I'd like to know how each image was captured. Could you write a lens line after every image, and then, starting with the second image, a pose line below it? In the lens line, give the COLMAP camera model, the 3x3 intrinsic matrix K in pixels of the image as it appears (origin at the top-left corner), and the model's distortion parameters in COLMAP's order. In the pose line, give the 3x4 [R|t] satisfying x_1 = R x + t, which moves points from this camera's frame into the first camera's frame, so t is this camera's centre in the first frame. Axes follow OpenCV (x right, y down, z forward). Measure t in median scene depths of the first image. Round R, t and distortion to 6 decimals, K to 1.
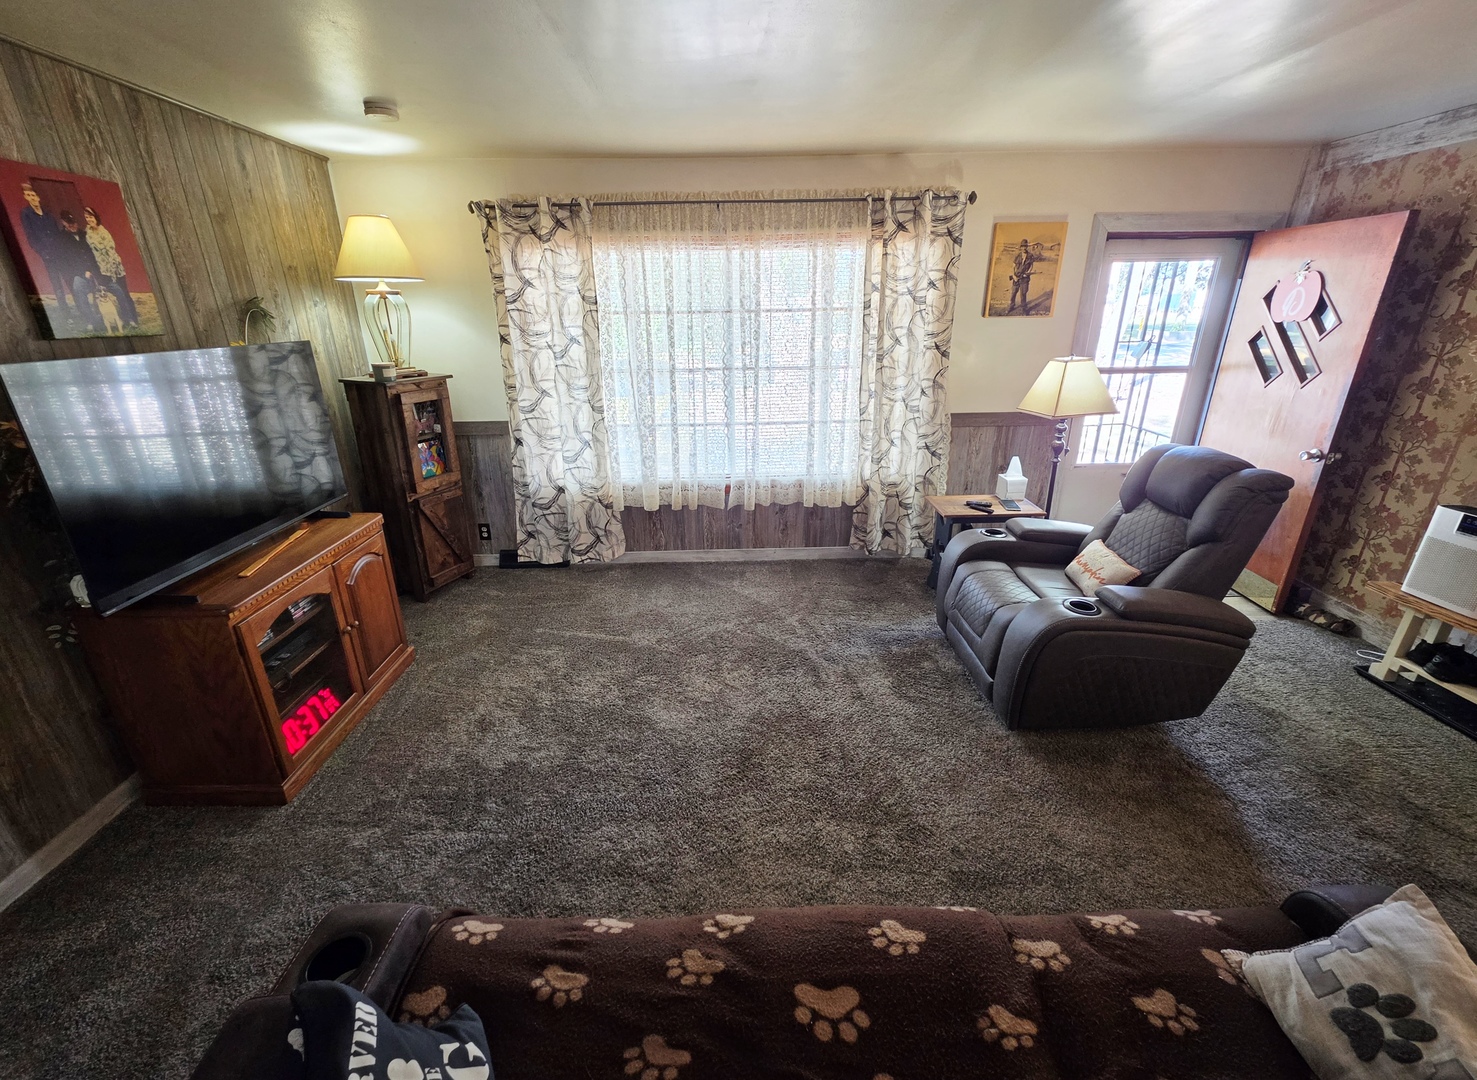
lens RADIAL K [[607.4, 0, 729.7], [0, 607.4, 535.0], [0, 0, 1]] dist [-0.001899, 0.000761]
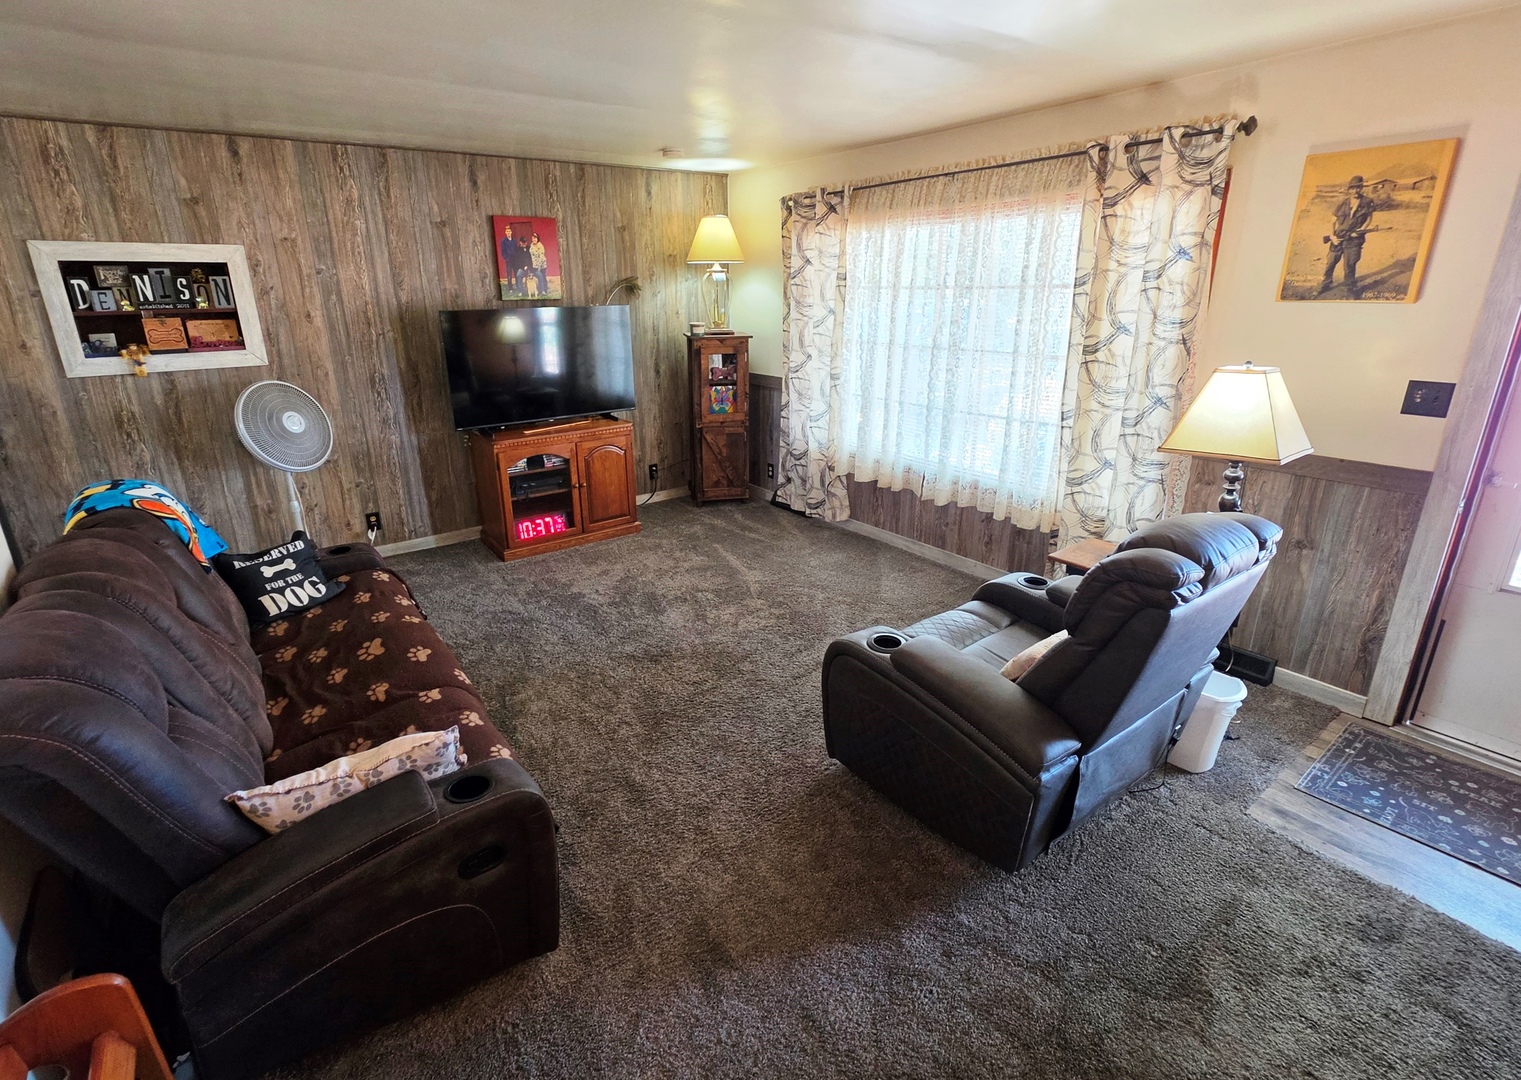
lens RADIAL K [[723.1, 0, 738.6], [0, 723.1, 517.3], [0, 0, 1]] dist [0.000751, 0.000071]
pose [[0.570251, 0.259274, -0.779481, 0.791997], [-0.281350, 0.953140, 0.111207, -0.067618], [0.771787, 0.155891, 0.616476, 0.127434]]
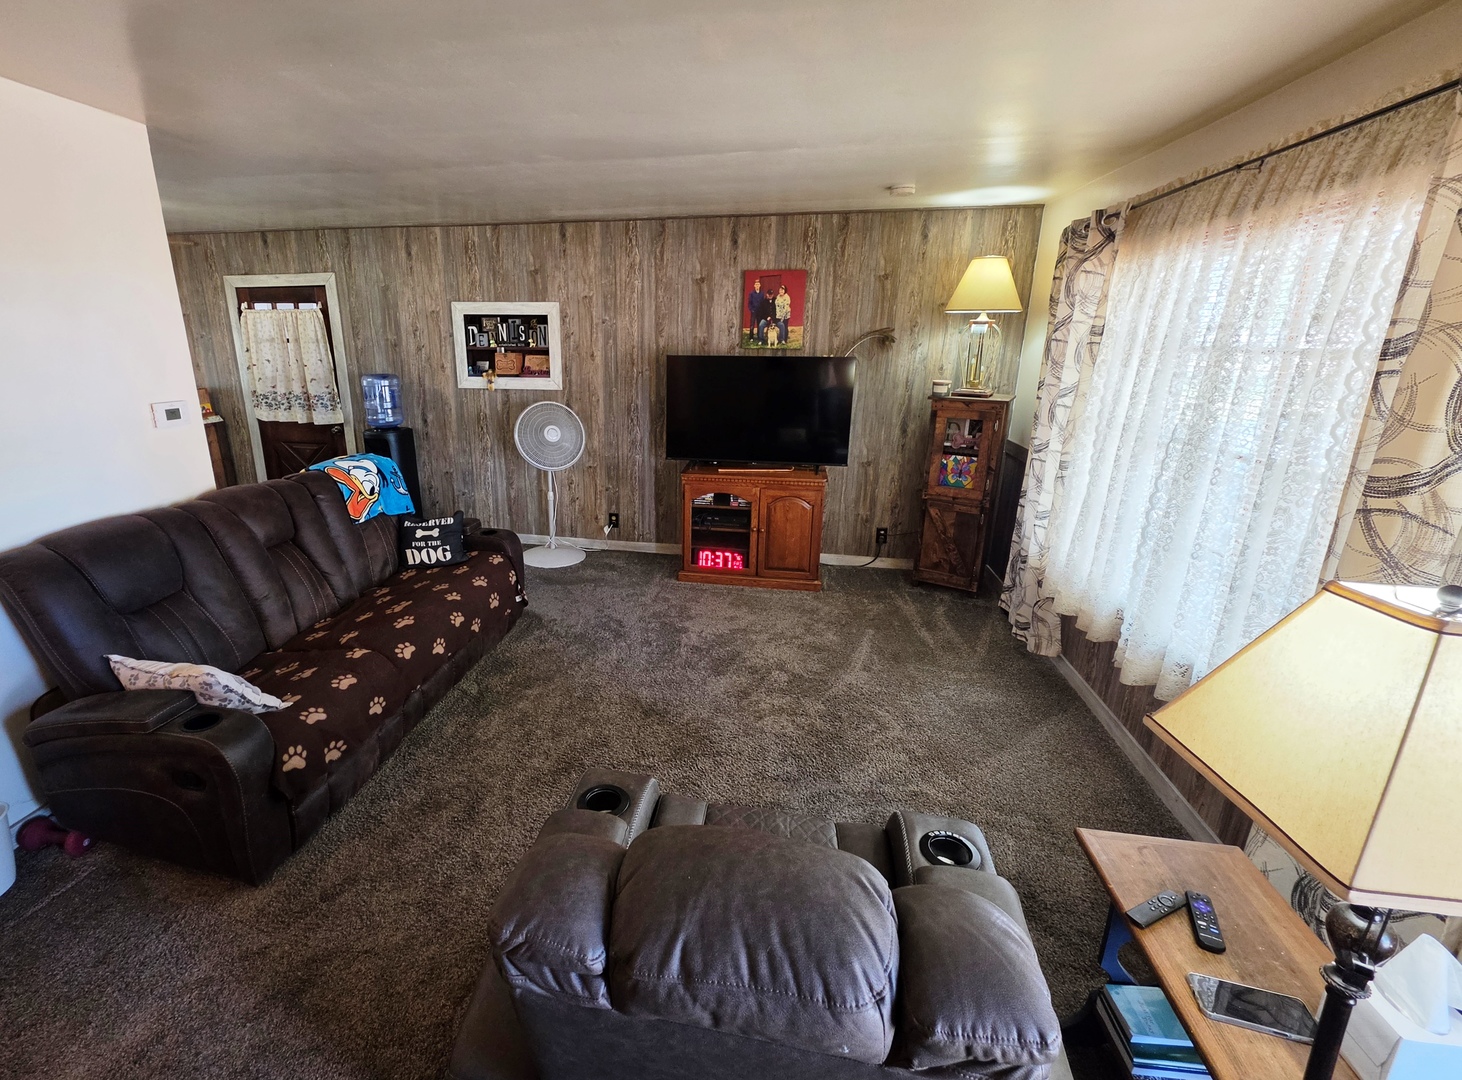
lens RADIAL K [[650.9, 0, 663.0], [0, 650.9, 525.3], [0, 0, 1]] dist [-0.001426, 0.000157]
pose [[-0.209881, 0.288912, -0.934066, 0.748555], [-0.341048, 0.873707, 0.346875, -0.268173], [0.916317, 0.391364, -0.084841, 0.660916]]
